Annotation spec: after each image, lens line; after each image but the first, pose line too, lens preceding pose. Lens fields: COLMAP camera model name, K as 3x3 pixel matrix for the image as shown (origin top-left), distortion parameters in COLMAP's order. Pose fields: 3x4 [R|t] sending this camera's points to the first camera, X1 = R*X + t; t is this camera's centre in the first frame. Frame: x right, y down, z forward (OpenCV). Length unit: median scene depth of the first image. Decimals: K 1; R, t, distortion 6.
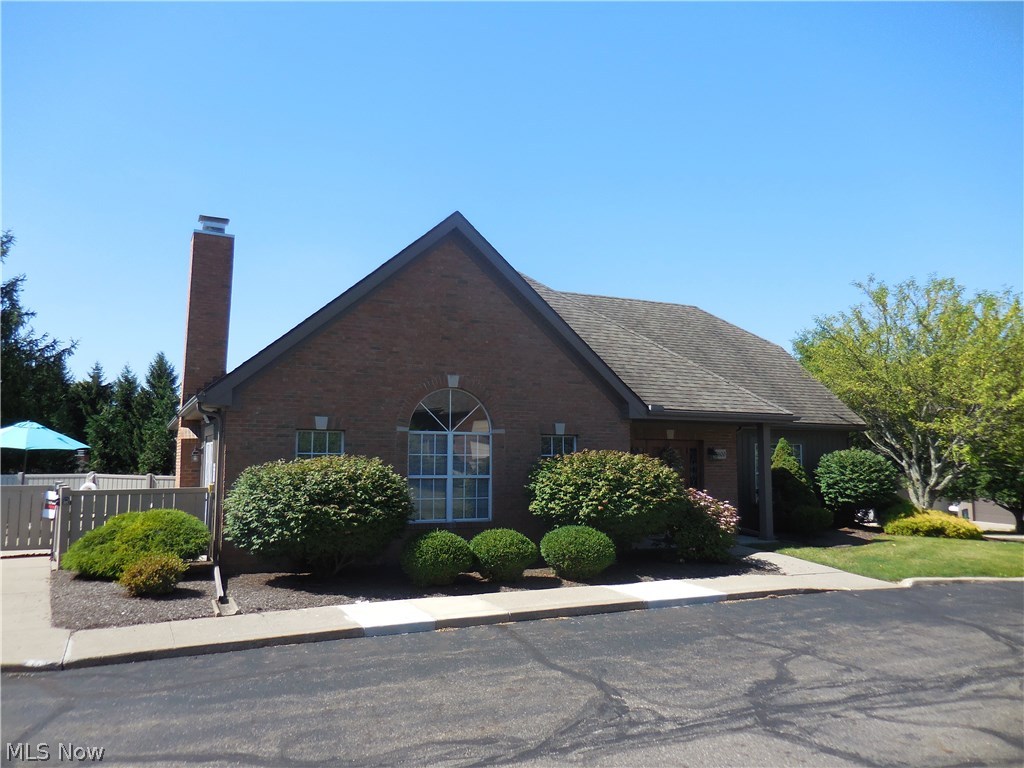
lens RADIAL K [[783.9, 0, 510.7], [0, 783.9, 386.6], [0, 0, 1]] dist [0.002466, 0.013635]
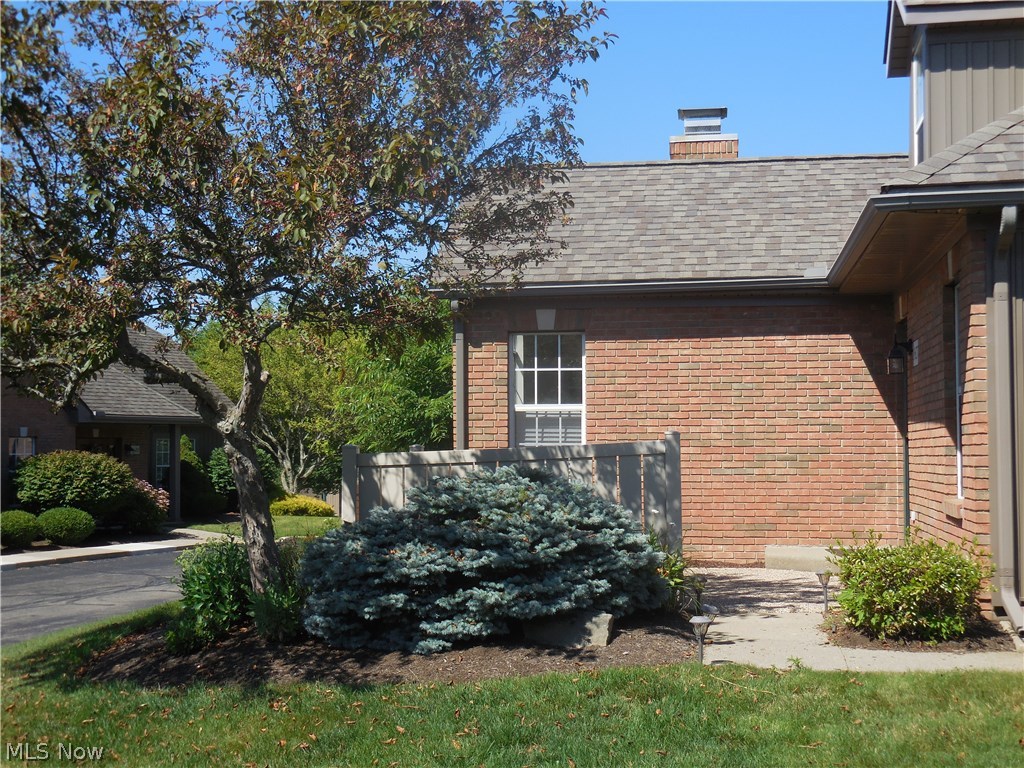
lens RADIAL K [[1367.2, 0, 511.9], [0, 1367.2, 384.8], [0, 0, 1]] dist [-0.065973, 0.000000]
pose [[0.800088, 0.018716, 0.599591, -0.476510], [-0.049914, 0.998124, 0.035448, -0.104226], [-0.597803, -0.058289, 0.799521, -0.888892]]
